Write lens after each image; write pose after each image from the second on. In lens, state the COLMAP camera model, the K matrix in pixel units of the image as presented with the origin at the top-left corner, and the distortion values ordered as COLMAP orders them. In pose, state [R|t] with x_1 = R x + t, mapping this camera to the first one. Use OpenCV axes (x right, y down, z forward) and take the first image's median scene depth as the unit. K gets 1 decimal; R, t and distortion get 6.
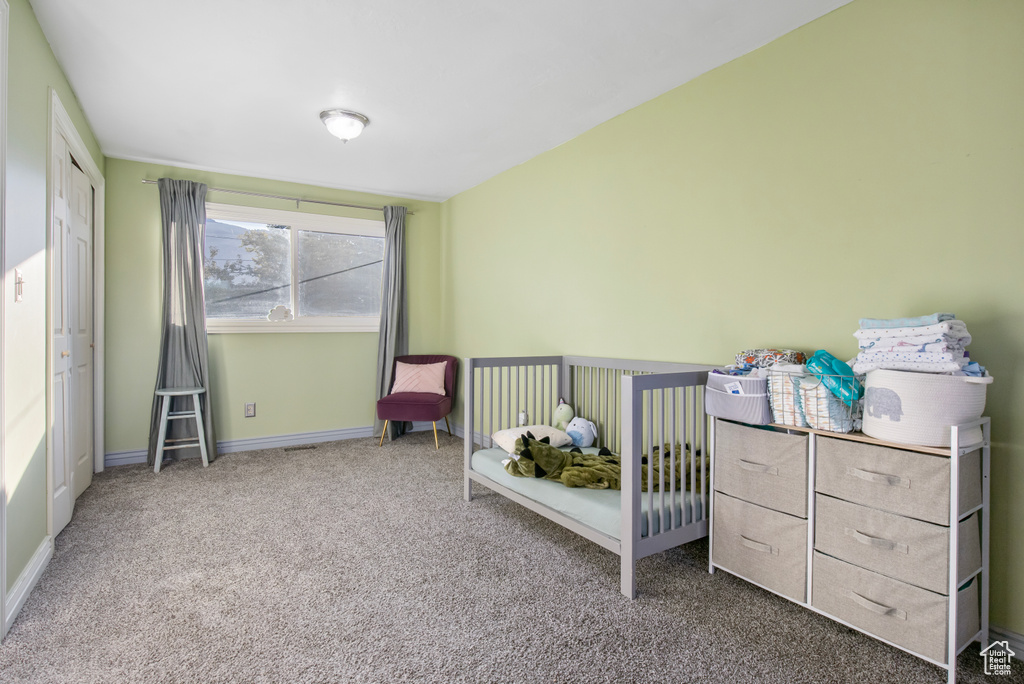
lens RADIAL K [[516.0, 0, 520.0], [0, 516.0, 321.2], [0, 0, 1]] dist [-0.003335, -0.000560]
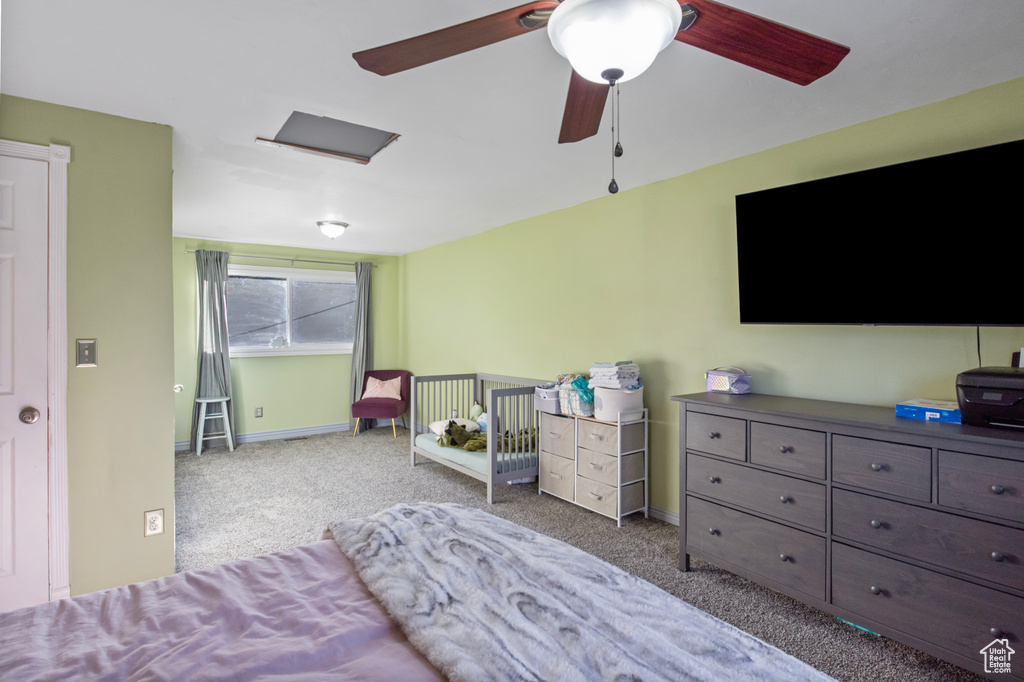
lens RADIAL K [[516.0, 0, 520.0], [0, 516.0, 320.2], [0, 0, 1]] dist [-0.003335, -0.000560]
pose [[0.997832, -0.002768, 0.065758, 0.111383], [0.002994, 0.999990, -0.003351, -0.085211], [-0.065748, 0.003540, 0.997830, -0.539670]]
